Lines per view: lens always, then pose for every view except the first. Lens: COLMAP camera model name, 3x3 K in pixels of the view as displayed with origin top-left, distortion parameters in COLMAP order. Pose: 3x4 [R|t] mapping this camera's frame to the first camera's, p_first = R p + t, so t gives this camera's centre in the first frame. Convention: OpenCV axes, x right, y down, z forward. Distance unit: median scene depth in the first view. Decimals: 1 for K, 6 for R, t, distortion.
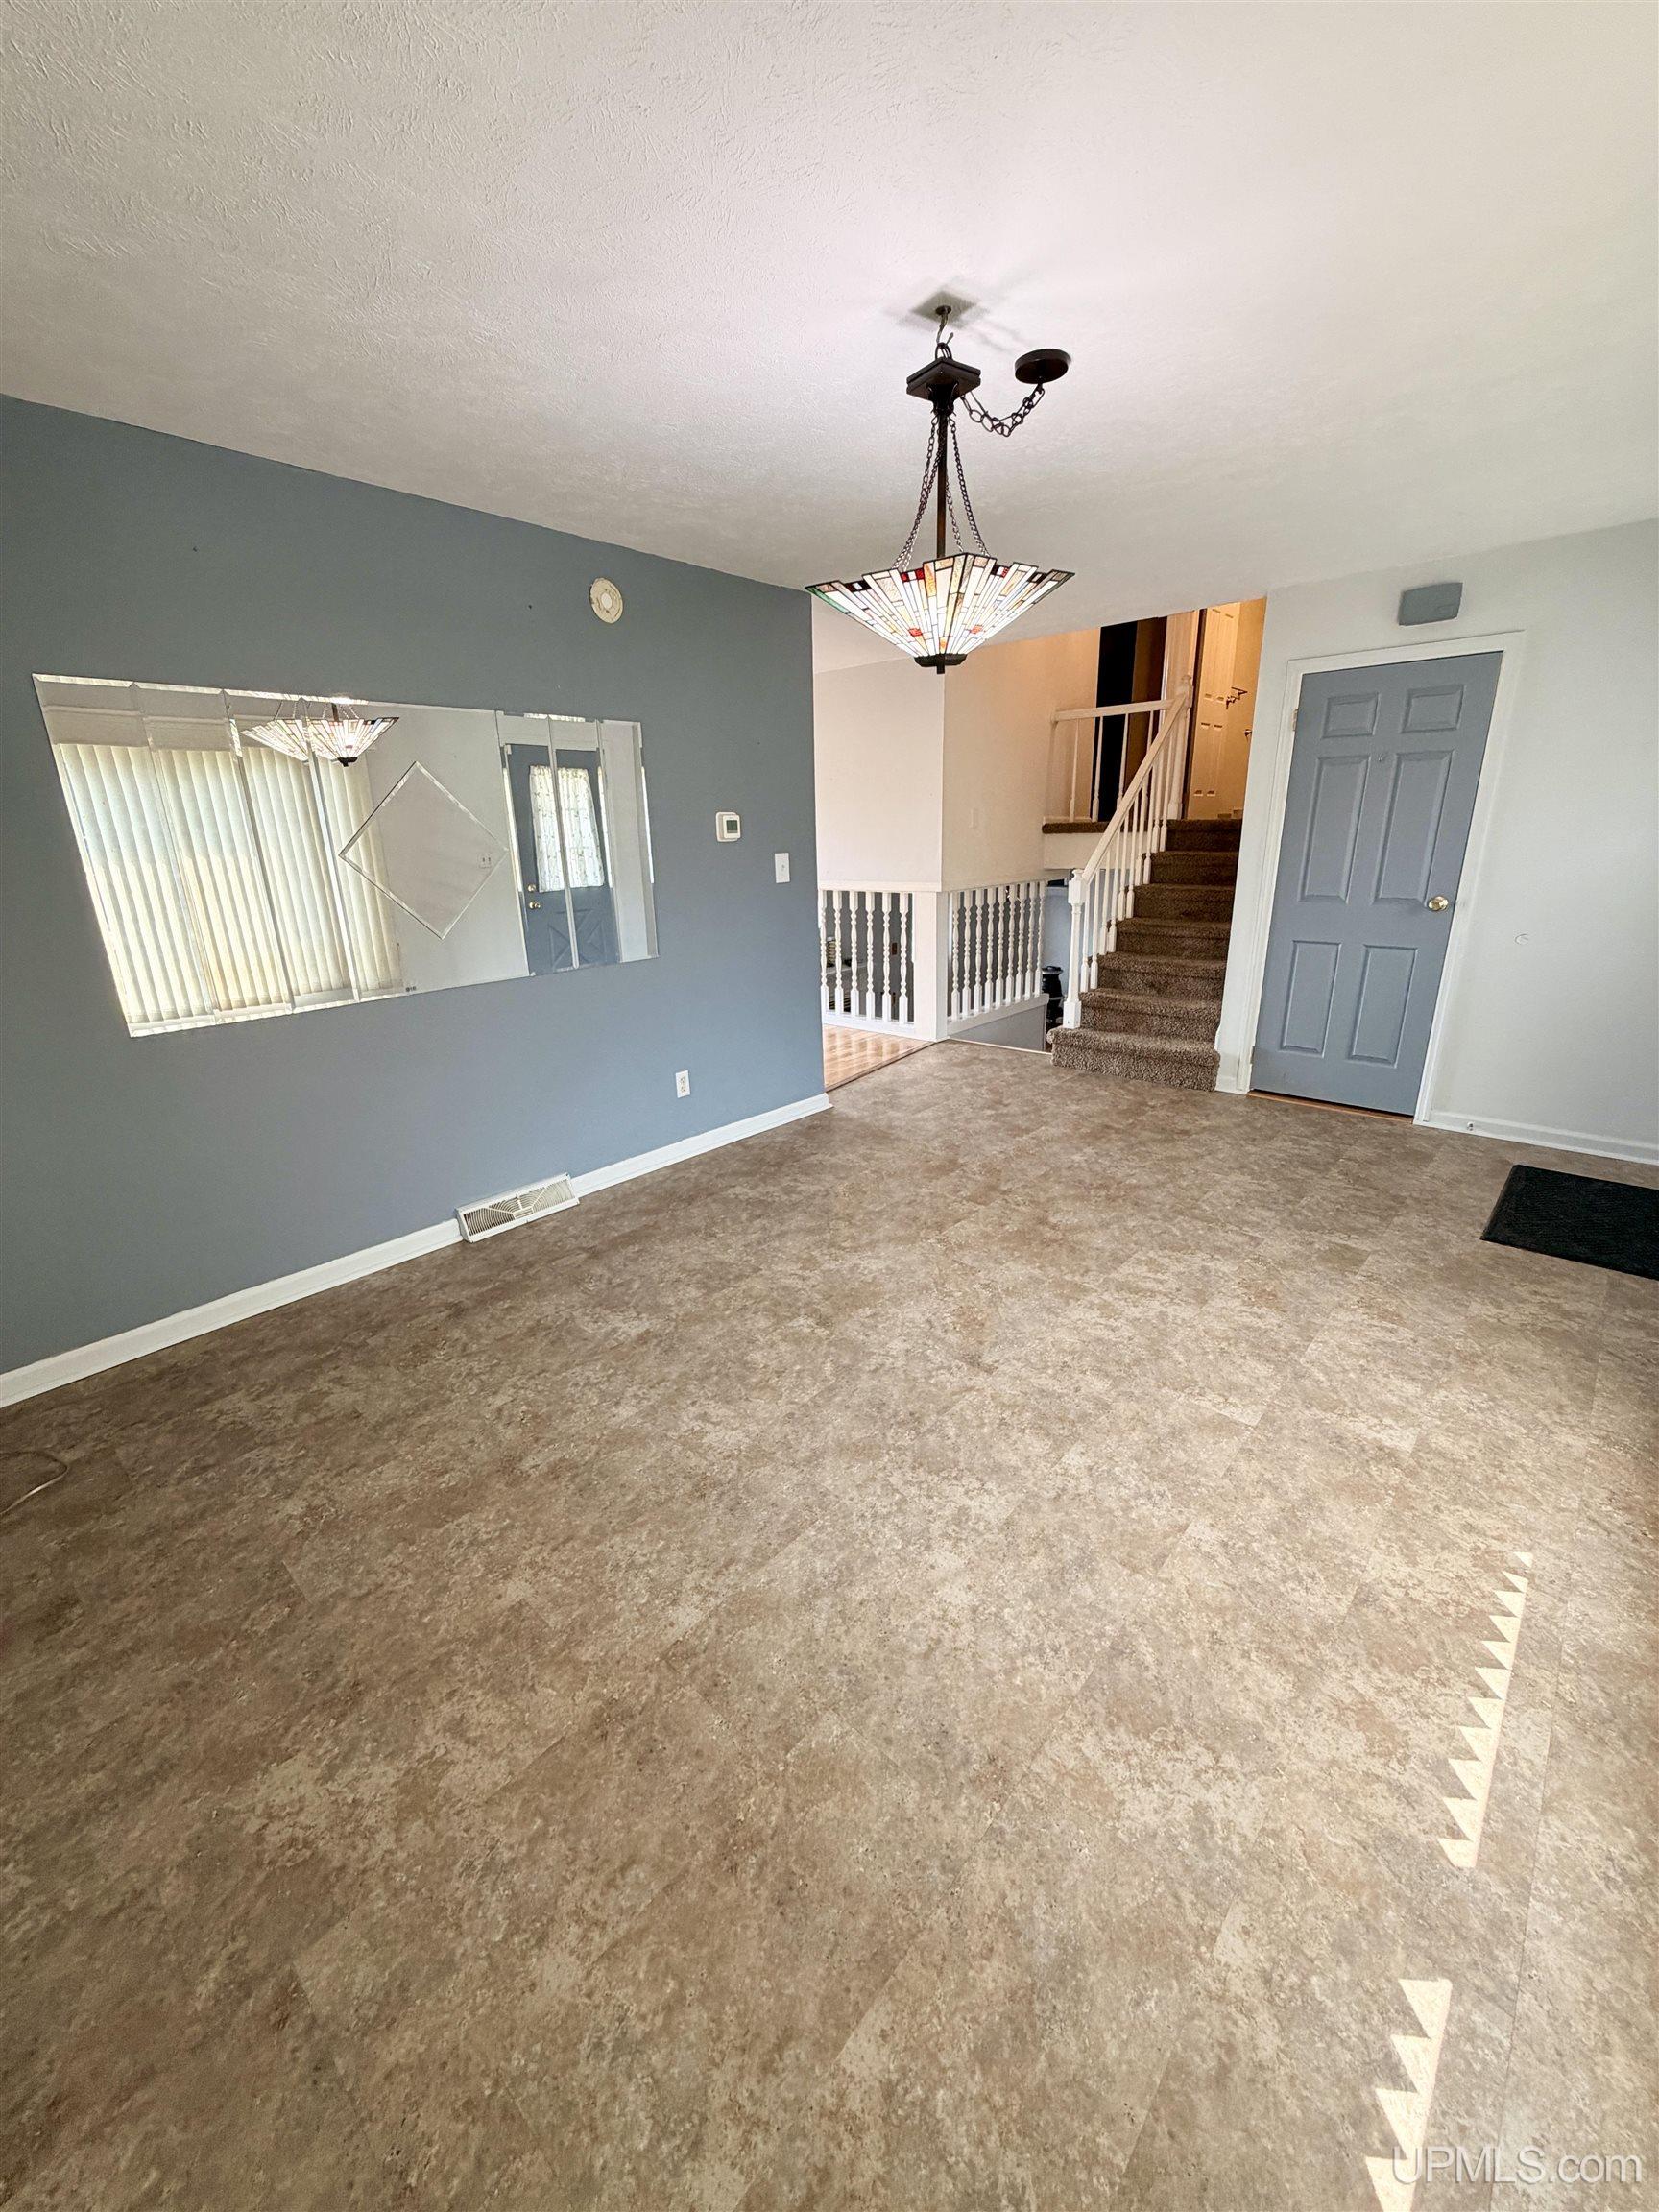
lens RADIAL K [[877.9, 0, 827.6], [0, 877.9, 1103.7], [0, 0, 1]] dist [-0.001605, 0.000149]
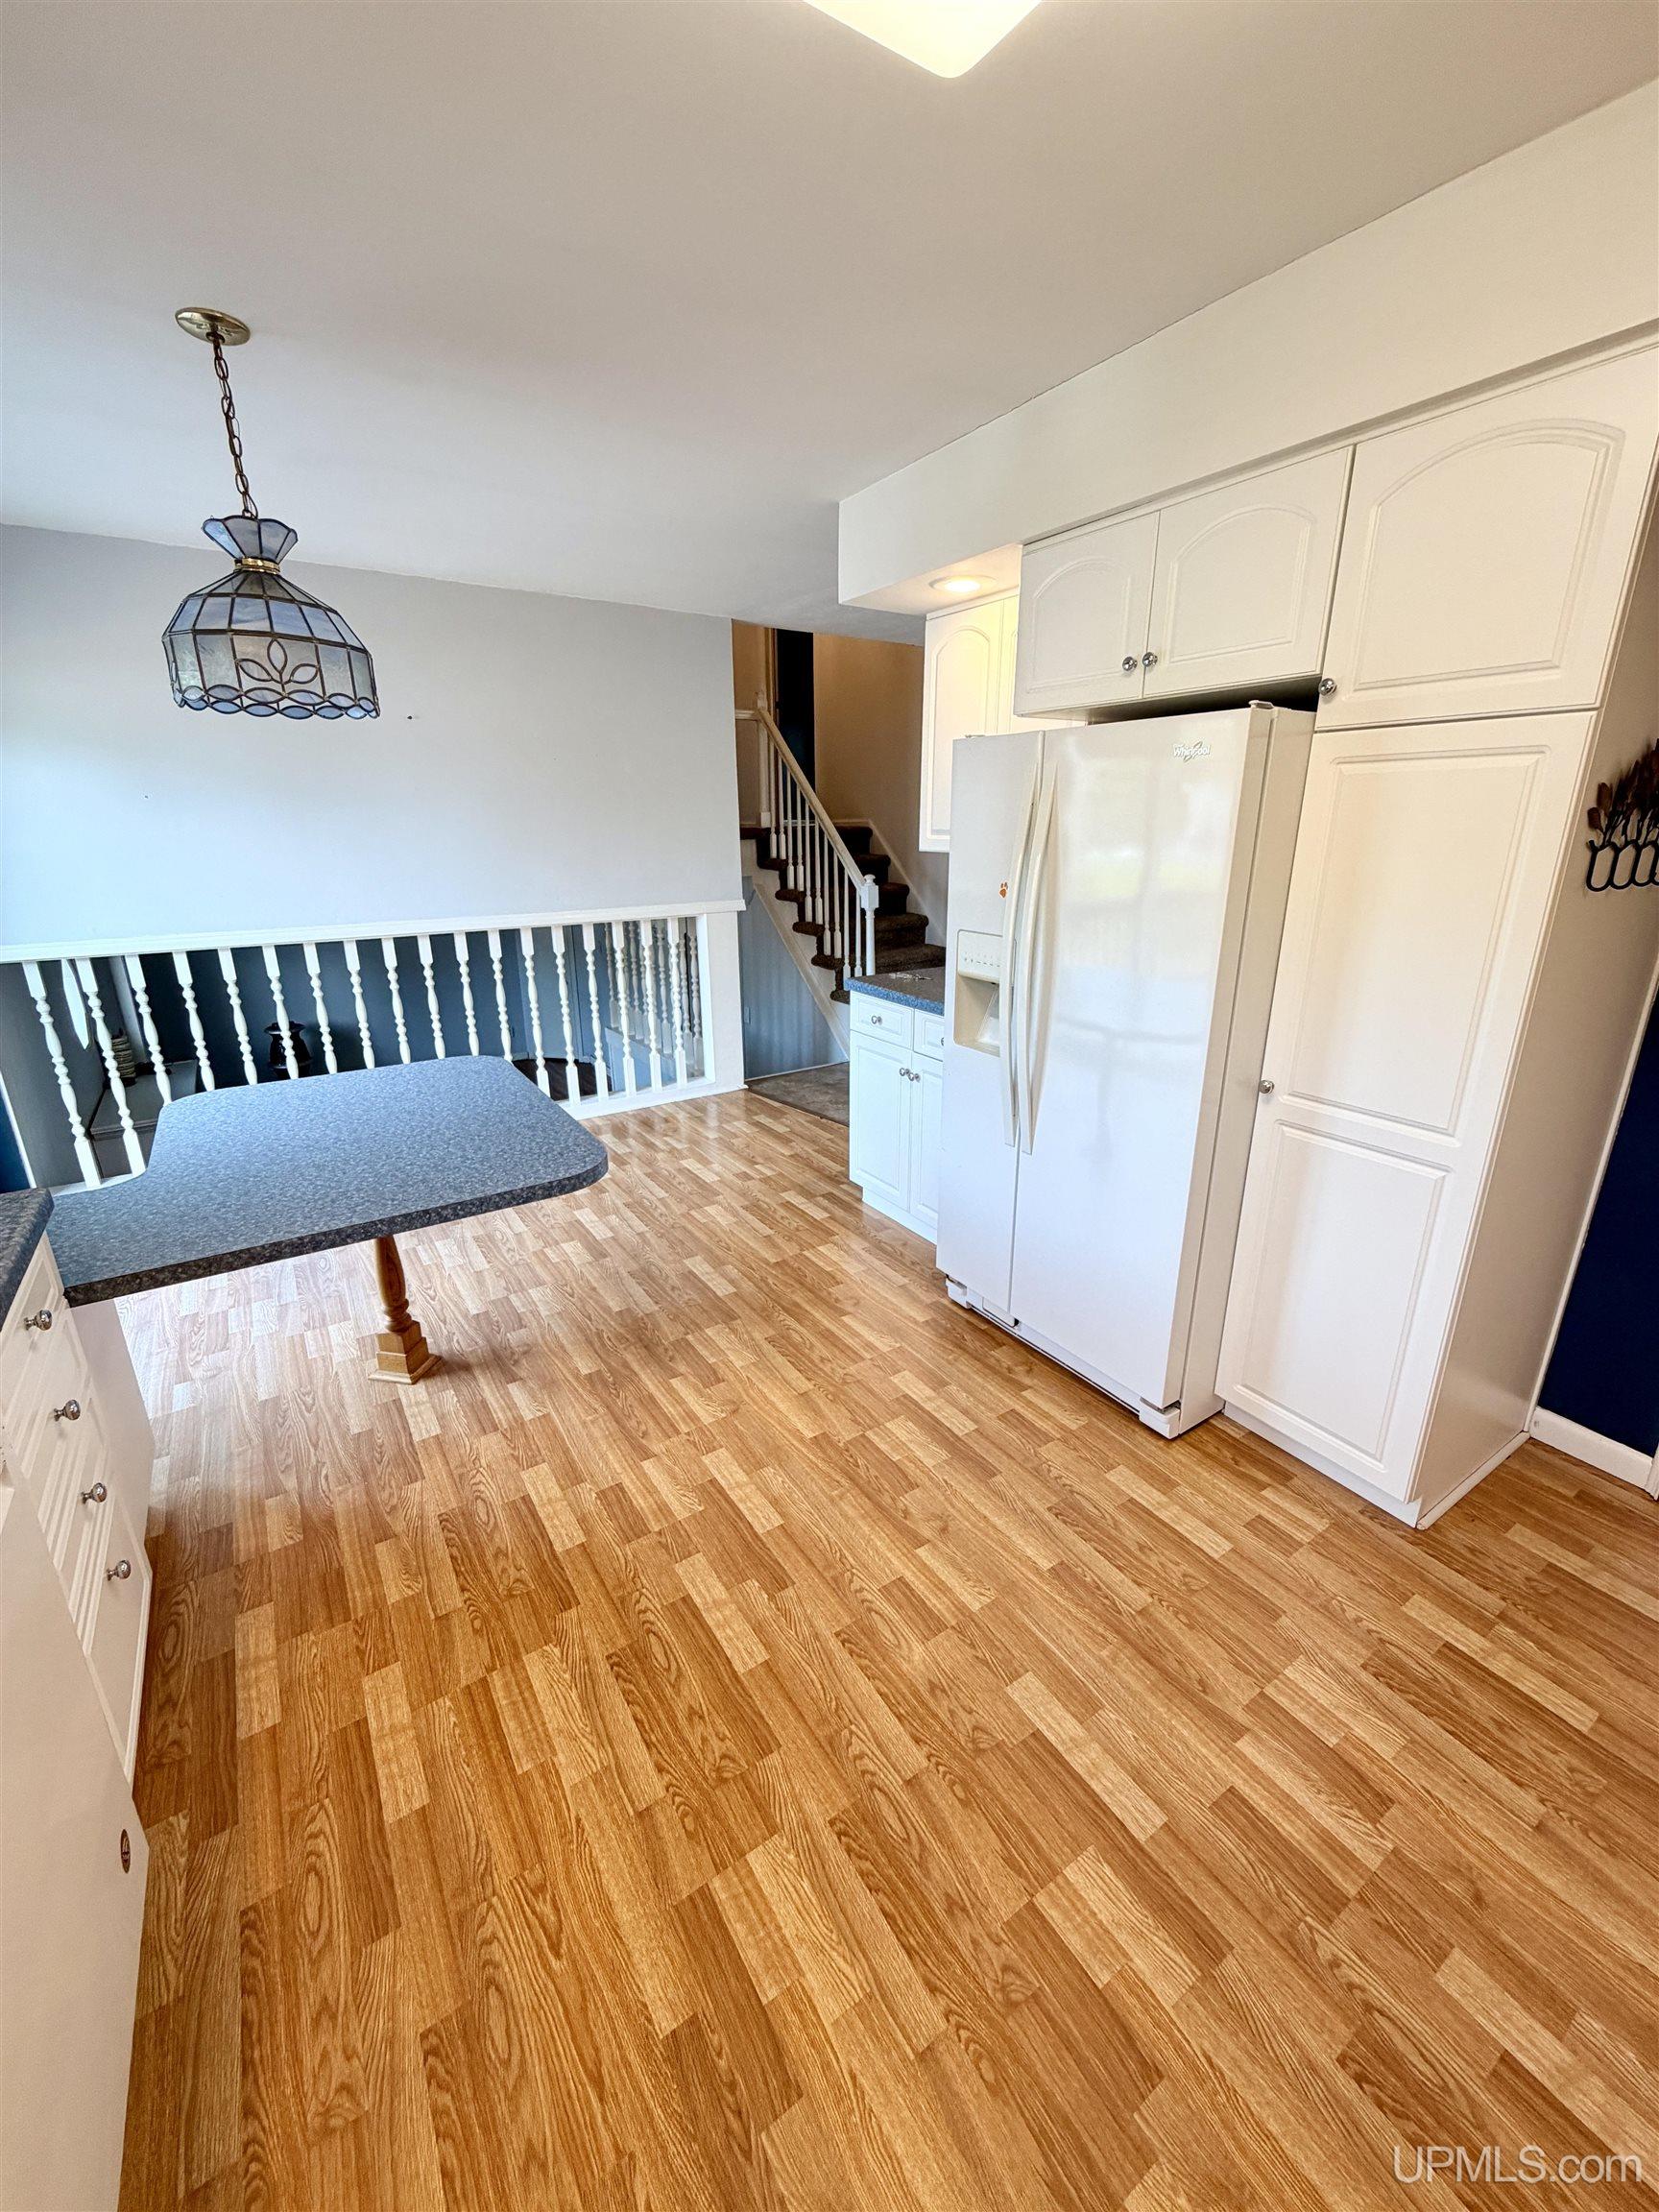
lens RADIAL K [[877.9, 0, 827.6], [0, 877.9, 1103.7], [0, 0, 1]] dist [-0.001605, 0.000149]
pose [[0.247578, -0.277109, 0.928394, -1.408181], [0.292913, 0.934793, 0.200907, -0.439394], [-0.923530, 0.222199, 0.312603, 1.447625]]
